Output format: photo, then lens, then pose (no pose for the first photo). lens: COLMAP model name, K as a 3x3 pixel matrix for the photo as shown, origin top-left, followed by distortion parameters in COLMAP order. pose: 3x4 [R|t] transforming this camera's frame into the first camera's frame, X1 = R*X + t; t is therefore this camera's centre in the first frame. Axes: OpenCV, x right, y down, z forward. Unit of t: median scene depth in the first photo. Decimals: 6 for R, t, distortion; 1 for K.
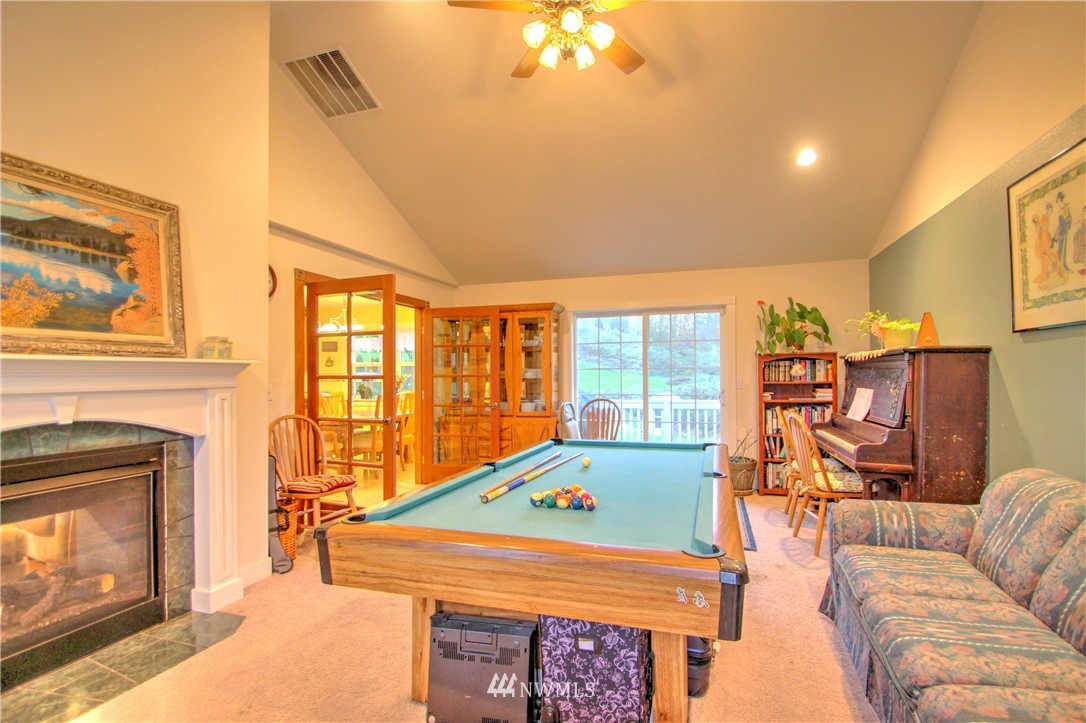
lens RADIAL K [[516.2, 0, 545.3], [0, 516.2, 367.0], [0, 0, 1]] dist [-0.006456, -0.006988]
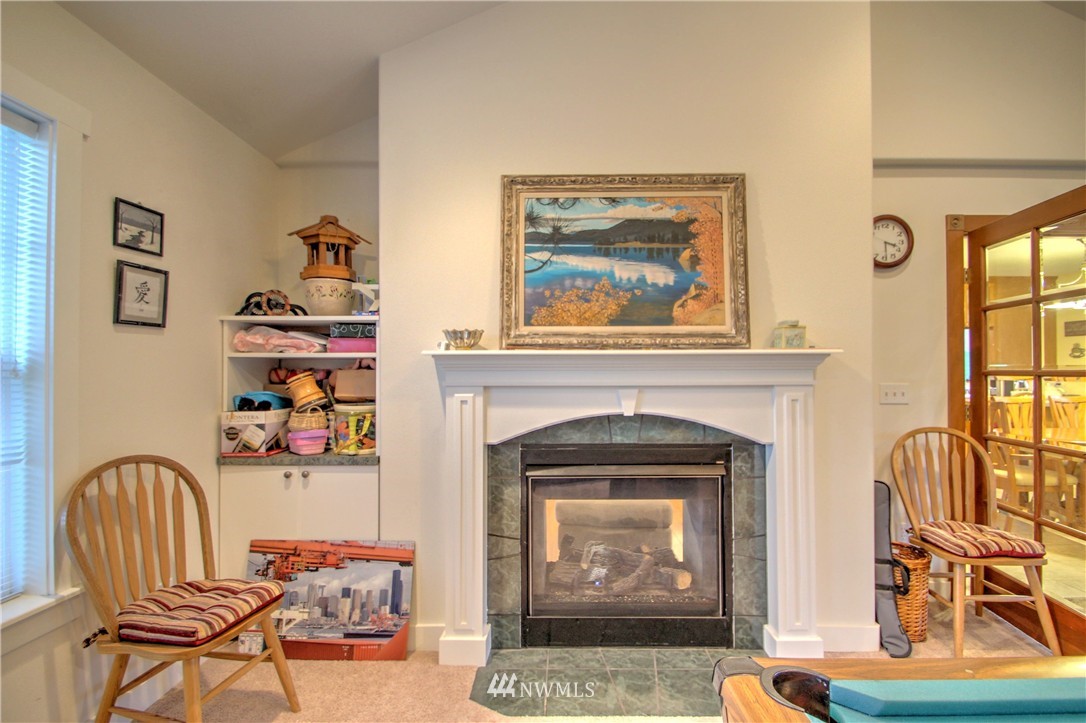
lens RADIAL K [[516.2, 0, 547.7], [0, 516.2, 367.6], [0, 0, 1]] dist [-0.006456, -0.006988]
pose [[0.299803, -0.004785, -0.953989, 0.011682], [0.012369, 0.999923, -0.001128, 0.010753], [0.953921, -0.011462, 0.299839, 0.461600]]
